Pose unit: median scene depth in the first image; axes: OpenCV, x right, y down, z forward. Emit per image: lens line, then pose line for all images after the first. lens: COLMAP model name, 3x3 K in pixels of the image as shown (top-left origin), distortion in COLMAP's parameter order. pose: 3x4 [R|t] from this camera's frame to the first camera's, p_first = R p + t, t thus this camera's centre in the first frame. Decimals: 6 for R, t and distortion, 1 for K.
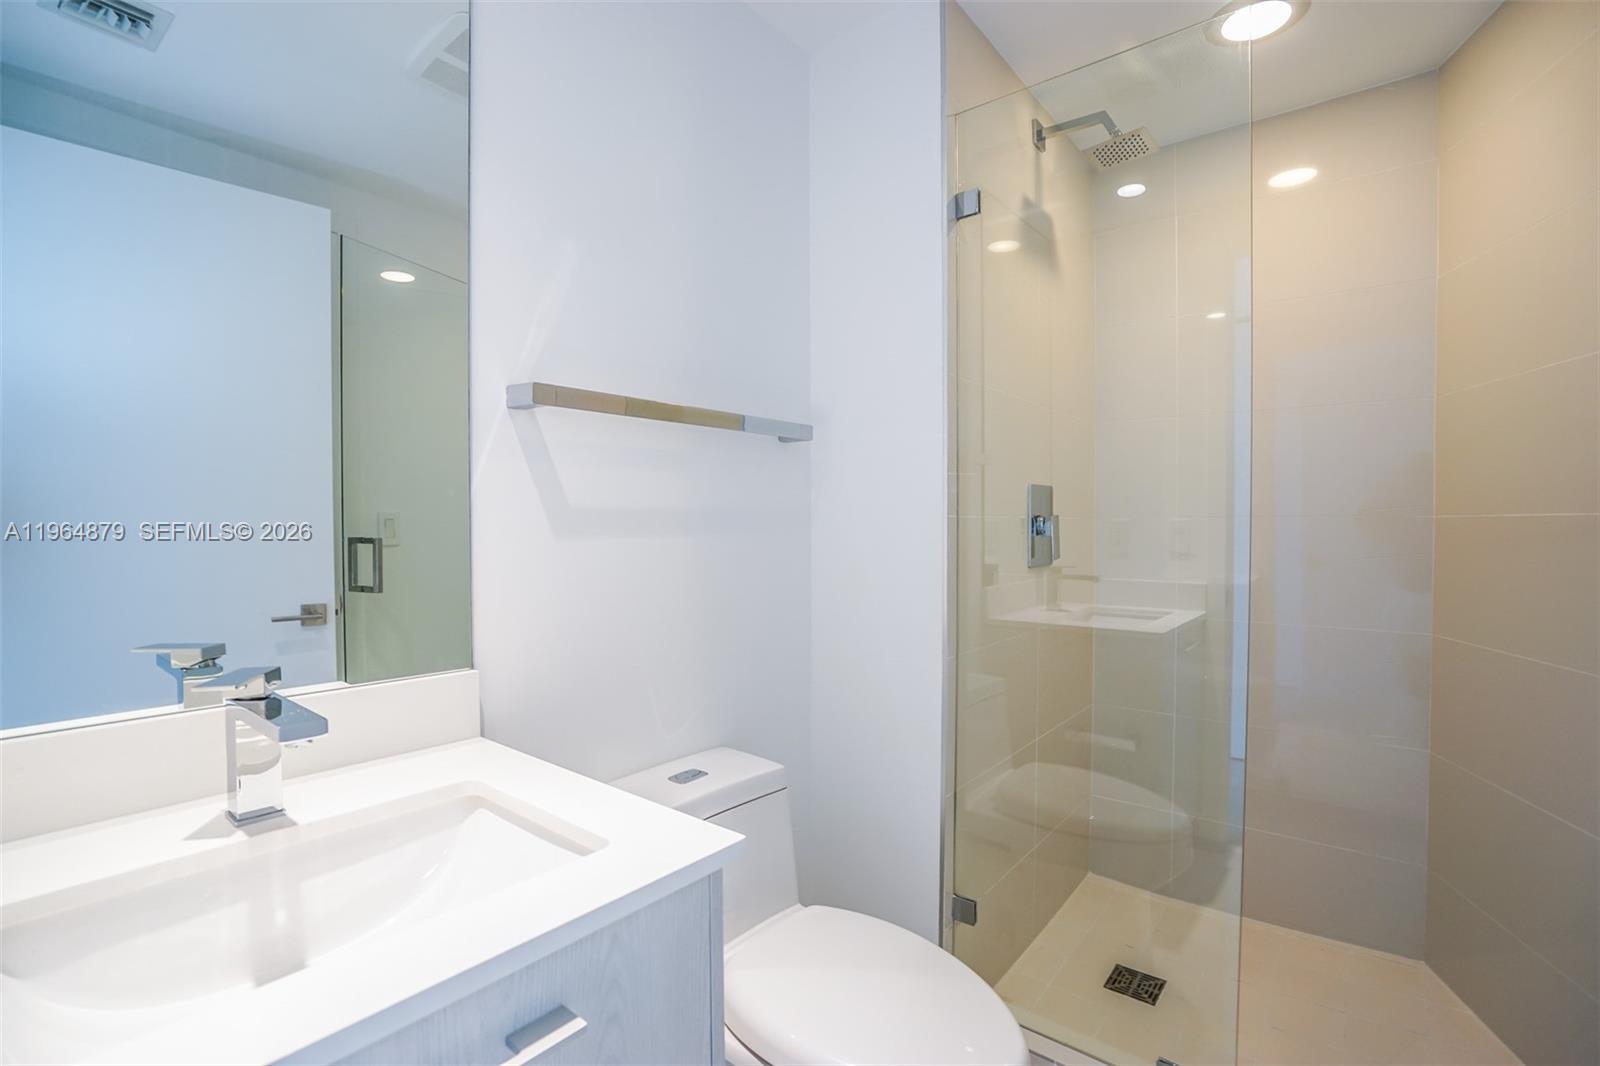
lens RADIAL K [[734.0, 0, 801.6], [0, 734.0, 536.1], [0, 0, 1]] dist [-0.054971, 0.019038]
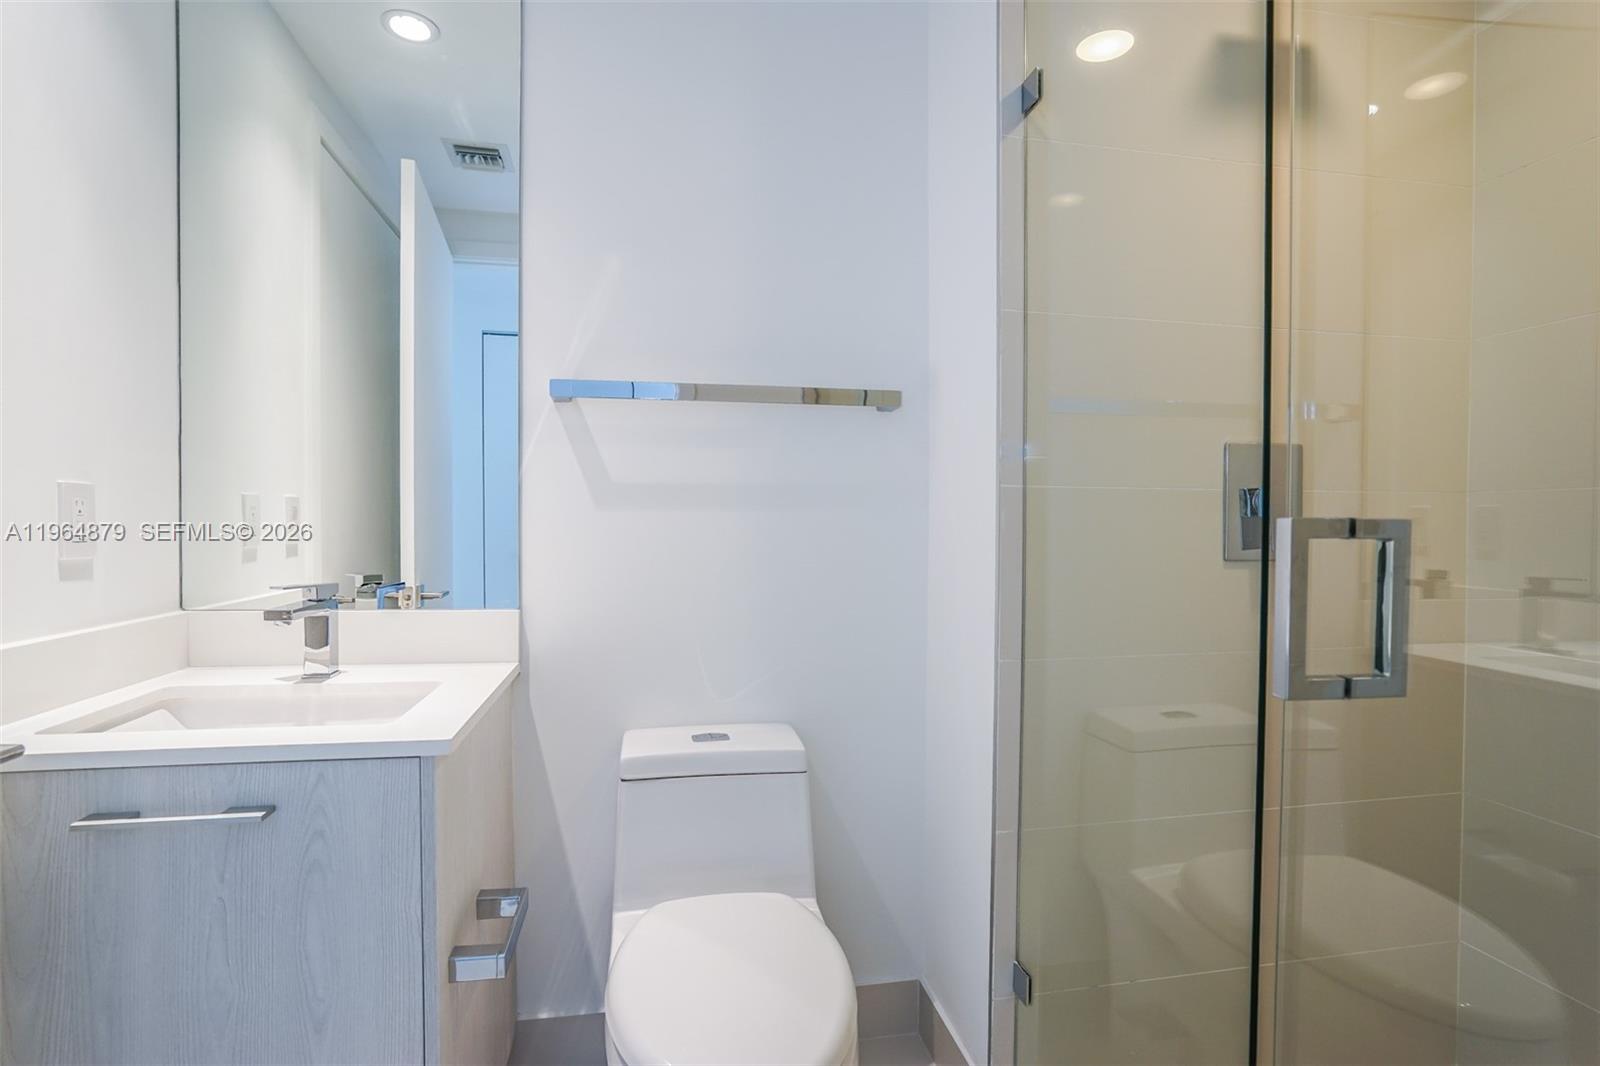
lens RADIAL K [[776.7, 0, 797.4], [0, 776.7, 530.7], [0, 0, 1]] dist [-0.012226, -0.000095]
pose [[0.761019, -0.001932, -0.648727, 0.637984], [-0.013097, 0.999746, -0.018341, 0.051755], [0.648597, 0.022454, 0.760800, 0.213758]]
